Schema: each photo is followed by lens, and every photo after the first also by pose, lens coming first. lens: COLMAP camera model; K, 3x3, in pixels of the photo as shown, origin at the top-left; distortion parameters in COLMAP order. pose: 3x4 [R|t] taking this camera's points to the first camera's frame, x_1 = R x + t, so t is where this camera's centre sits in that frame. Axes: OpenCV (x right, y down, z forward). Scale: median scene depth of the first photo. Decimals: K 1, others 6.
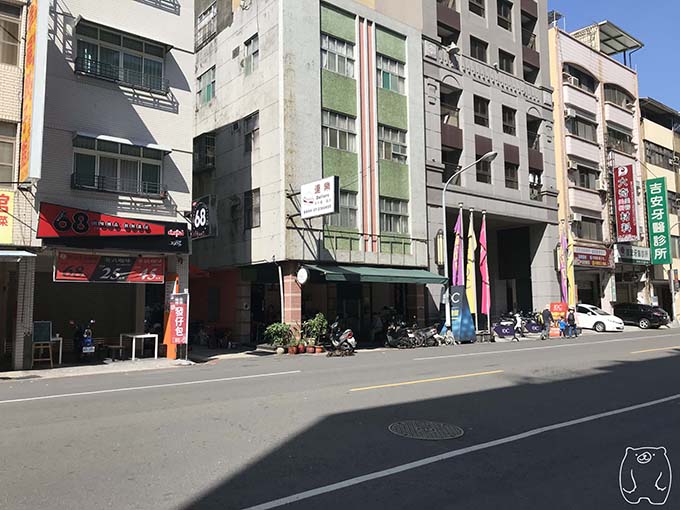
lens RADIAL K [[554.3, 0, 339.4], [0, 554.3, 254.1], [0, 0, 1]] dist [0.018127, 0.001682]
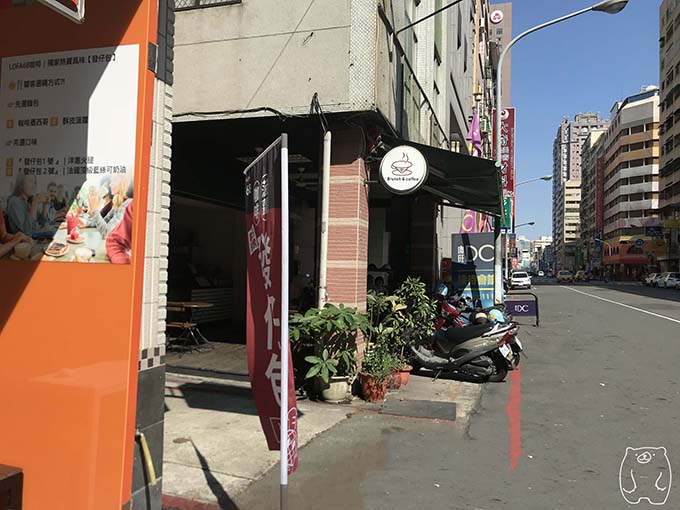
lens RADIAL K [[554.3, 0, 342.1], [0, 554.3, 251.7], [0, 0, 1]] dist [0.018127, 0.001682]
pose [[0.824699, 0.047698, 0.563557, -0.281256], [-0.086447, 0.995360, 0.042262, 0.078341], [-0.558926, -0.083571, 0.824996, 0.716331]]
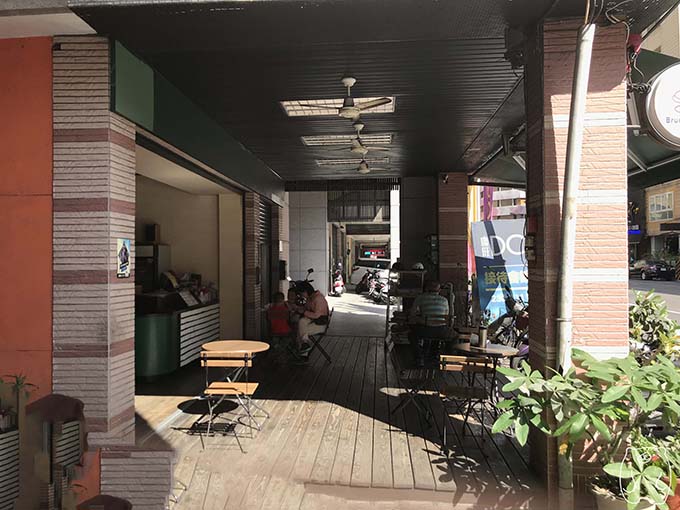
lens RADIAL K [[554.3, 0, 338.8], [0, 554.3, 258.3], [0, 0, 1]] dist [0.018127, 0.001682]
pose [[0.678039, 0.009647, 0.734963, -0.285799], [-0.070731, 0.996130, 0.052178, 0.090716], [-0.731615, -0.087363, 0.676097, 0.930526]]
